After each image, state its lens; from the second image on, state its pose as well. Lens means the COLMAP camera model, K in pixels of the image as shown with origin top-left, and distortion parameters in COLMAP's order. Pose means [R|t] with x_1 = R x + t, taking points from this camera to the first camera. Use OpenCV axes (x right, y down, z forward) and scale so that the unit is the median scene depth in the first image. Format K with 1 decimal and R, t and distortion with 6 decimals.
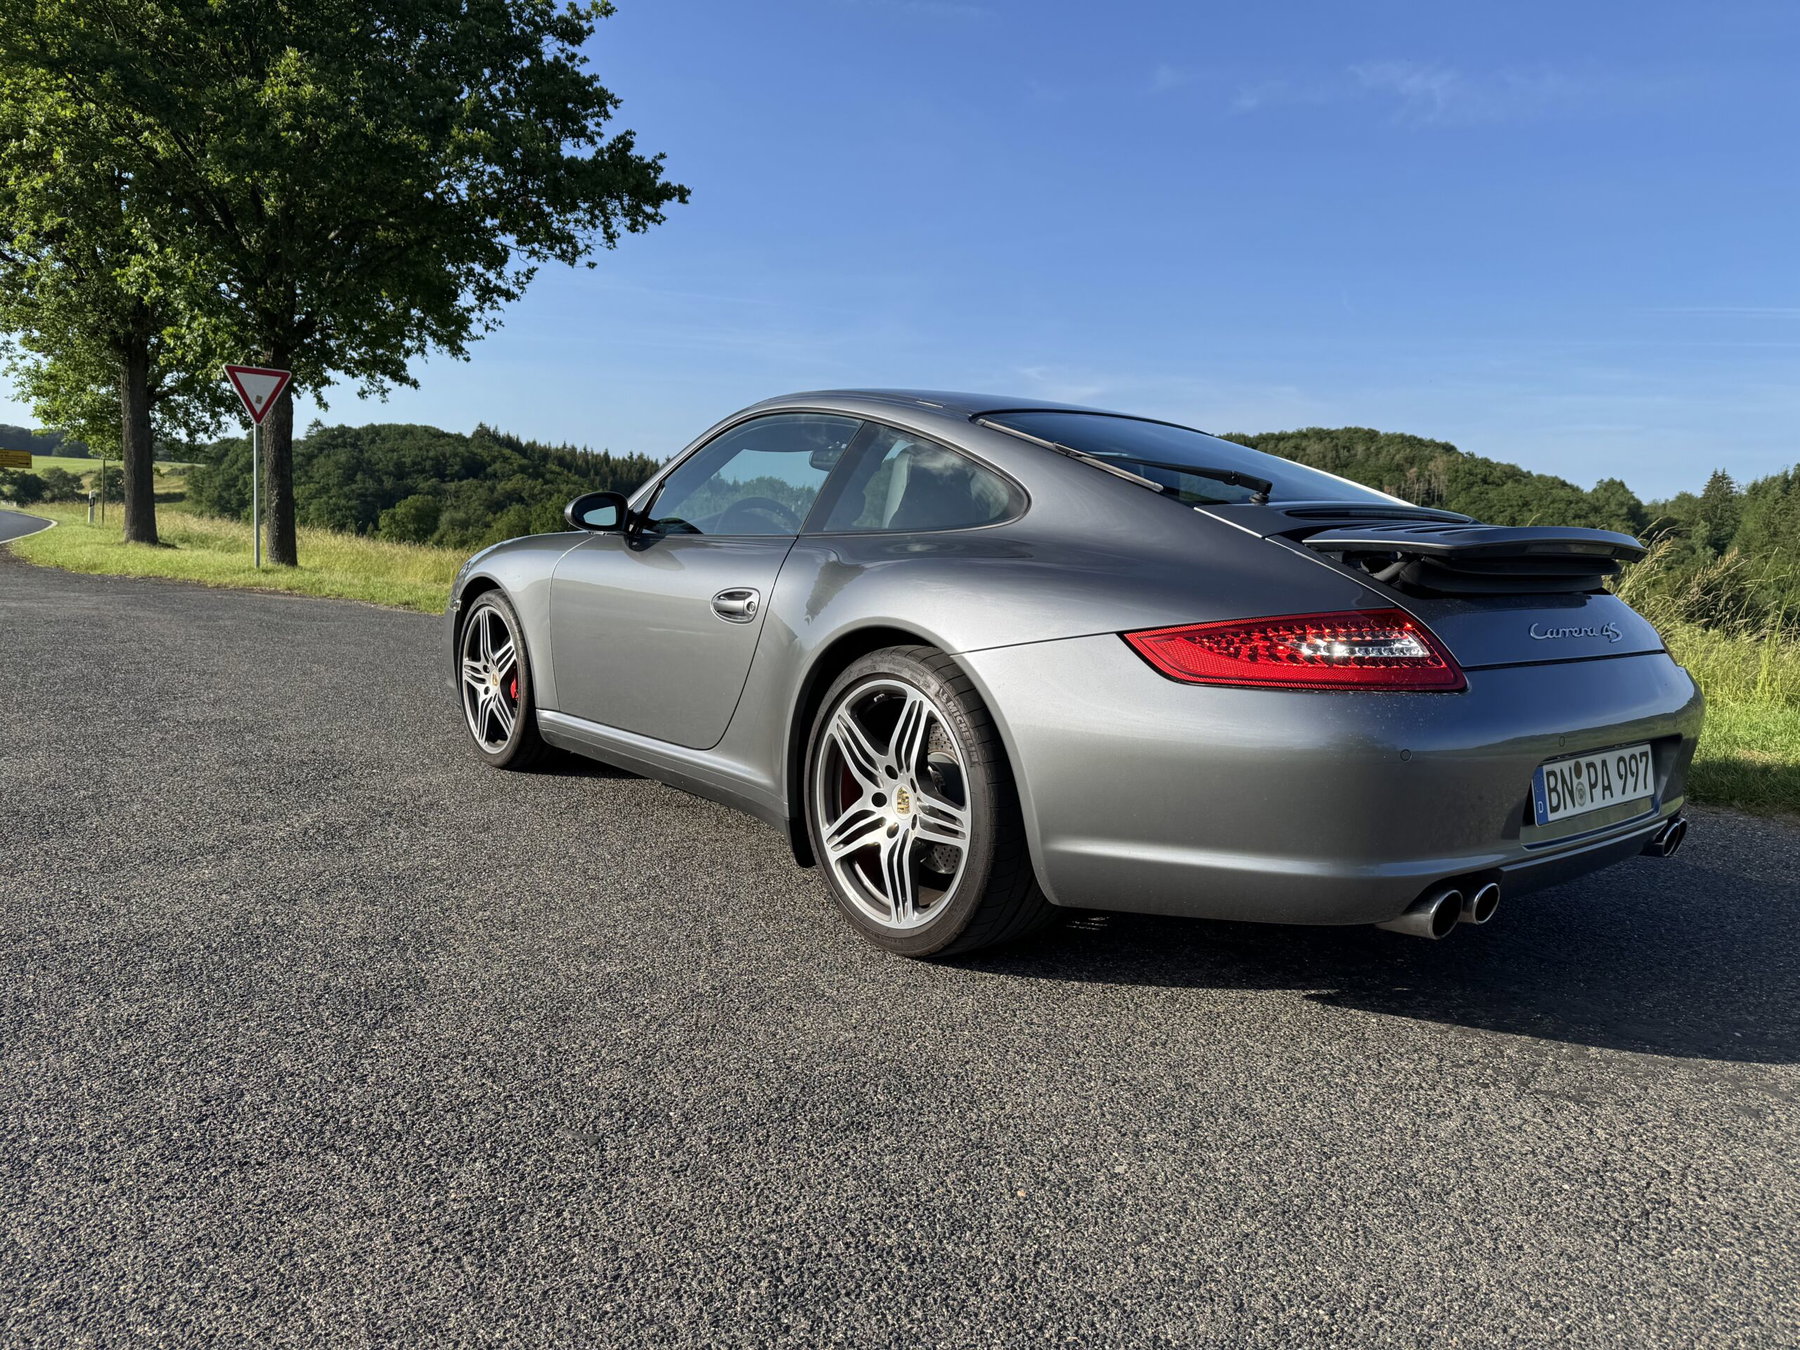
lens RADIAL K [[1255.0, 0, 887.7], [0, 1255.0, 670.1], [0, 0, 1]] dist [0.025524, -0.031507]
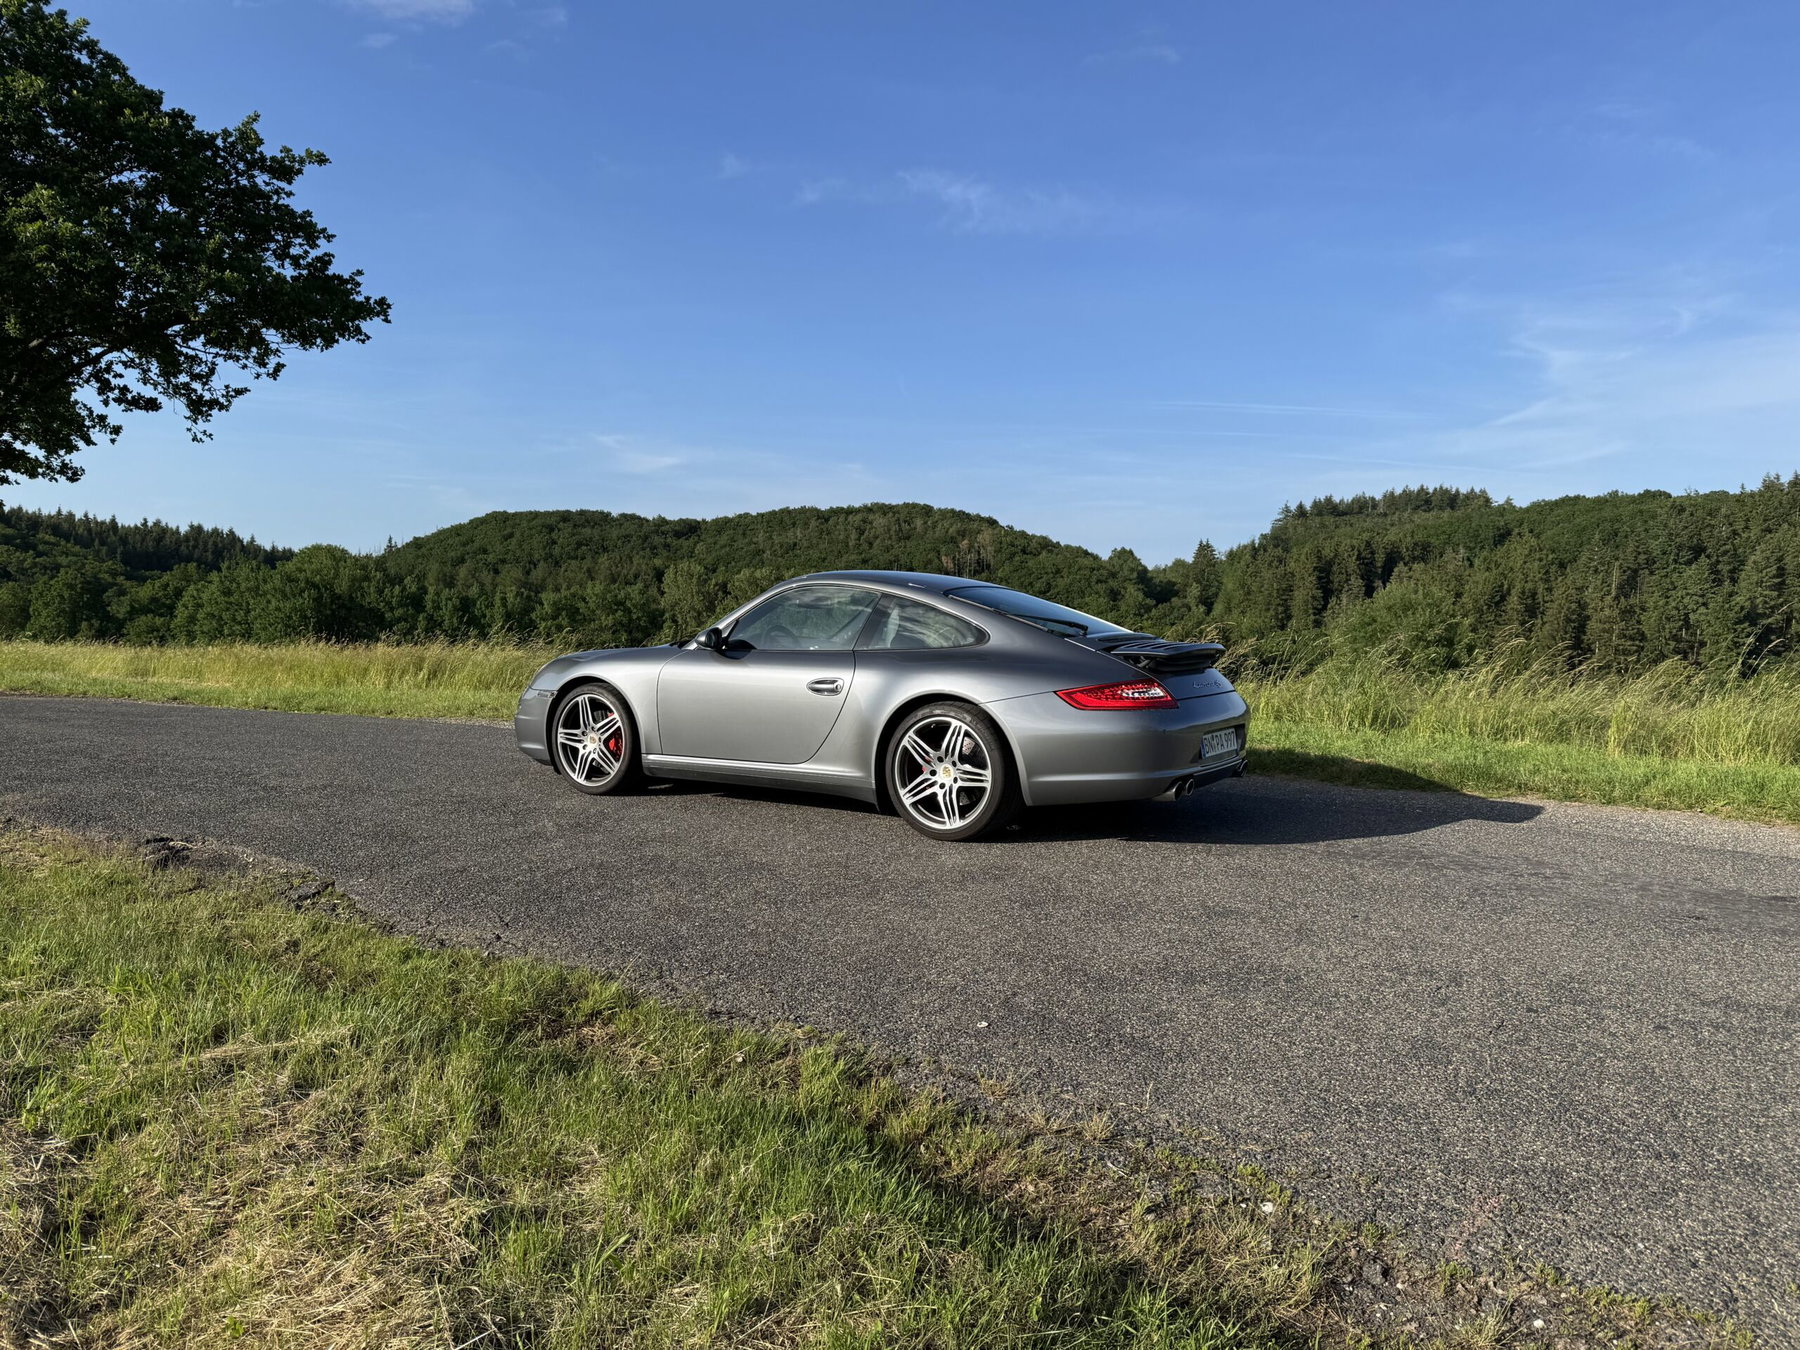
lens RADIAL K [[1255.0, 0, 882.9], [0, 1255.0, 658.5], [0, 0, 1]] dist [0.025524, -0.031507]
pose [[0.946659, -0.033599, 0.320481, -0.425963], [0.054258, 0.996970, -0.055748, 0.011773], [-0.317637, 0.070163, 0.945613, -0.573701]]
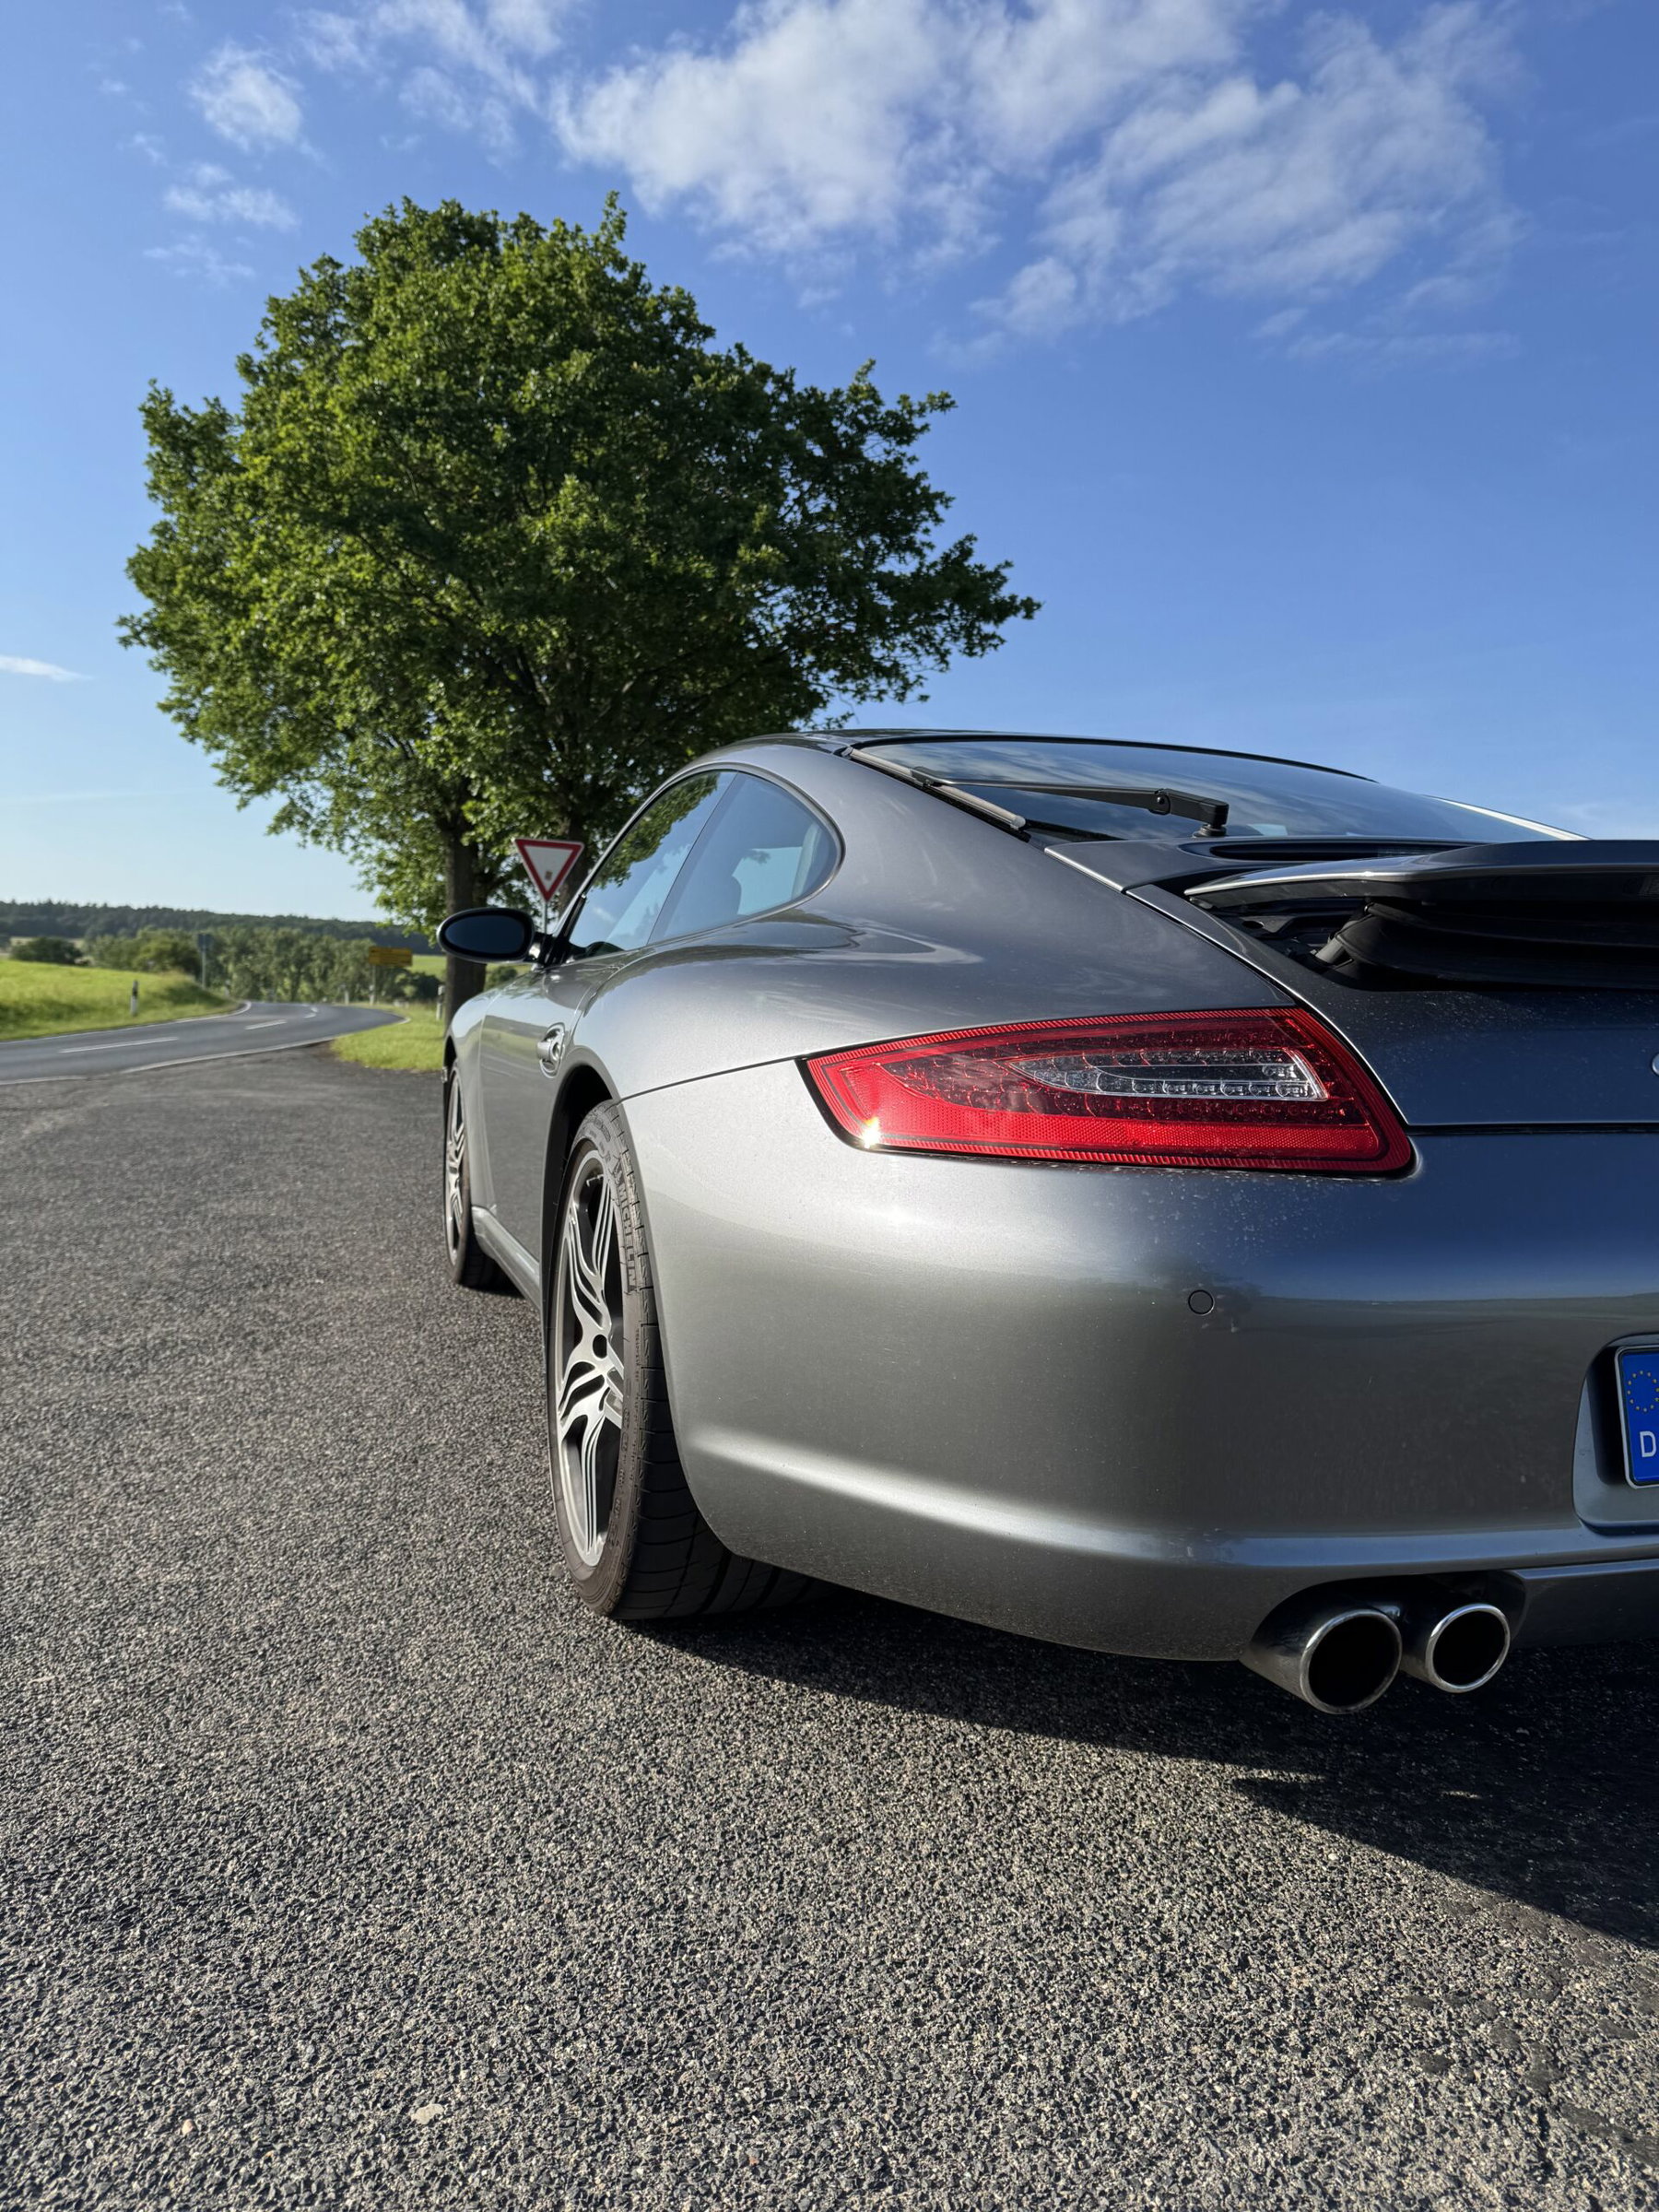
lens RADIAL K [[1542.3, 0, 842.6], [0, 1542.3, 1102.9], [0, 0, 1]] dist [0.025524, -0.031507]
pose [[0.945521, 0.013421, -0.325284, 0.191693], [-0.034496, 0.997655, -0.059108, 0.013174], [0.323728, 0.067109, 0.943767, 0.168466]]
